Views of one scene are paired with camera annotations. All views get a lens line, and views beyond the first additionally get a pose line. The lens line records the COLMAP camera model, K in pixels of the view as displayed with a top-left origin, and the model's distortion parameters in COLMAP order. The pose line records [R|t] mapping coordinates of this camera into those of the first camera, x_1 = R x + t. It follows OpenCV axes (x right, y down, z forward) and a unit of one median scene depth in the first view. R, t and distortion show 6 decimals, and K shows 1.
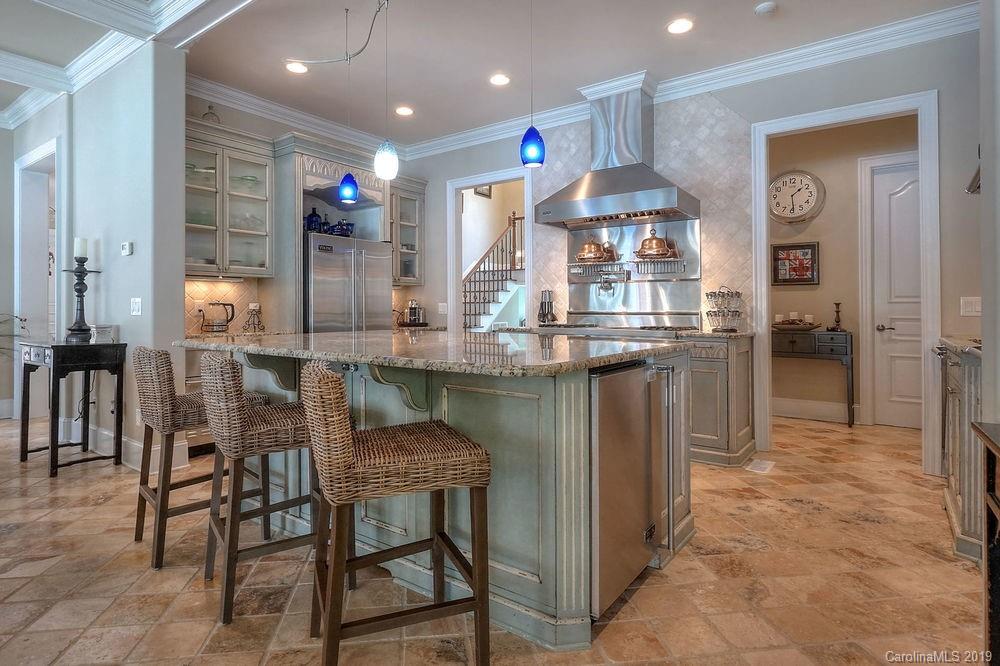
lens RADIAL K [[511.5, 0, 554.0], [0, 511.5, 299.5], [0, 0, 1]] dist [-0.000373, -0.000149]
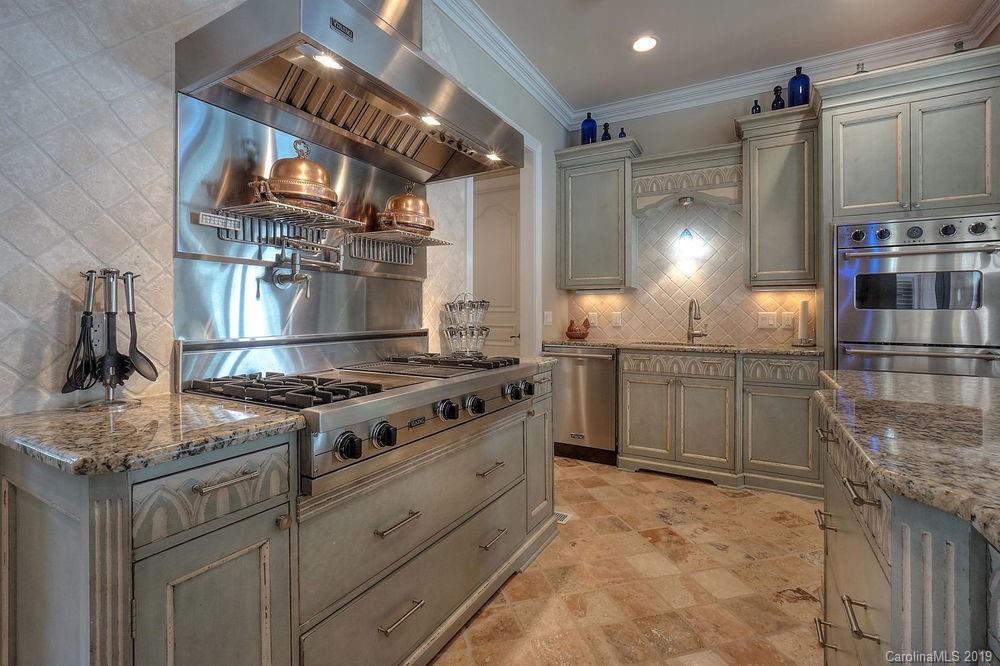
lens RADIAL K [[471.8, 0, 445.2], [0, 471.8, 310.6], [0, 0, 1]] dist [-0.001781, 0.000575]
pose [[0.017542, 0.002226, 0.999844, -0.259499], [-0.013311, 0.999909, -0.001993, 0.001053], [-0.999758, -0.013274, 0.017570, 0.823129]]
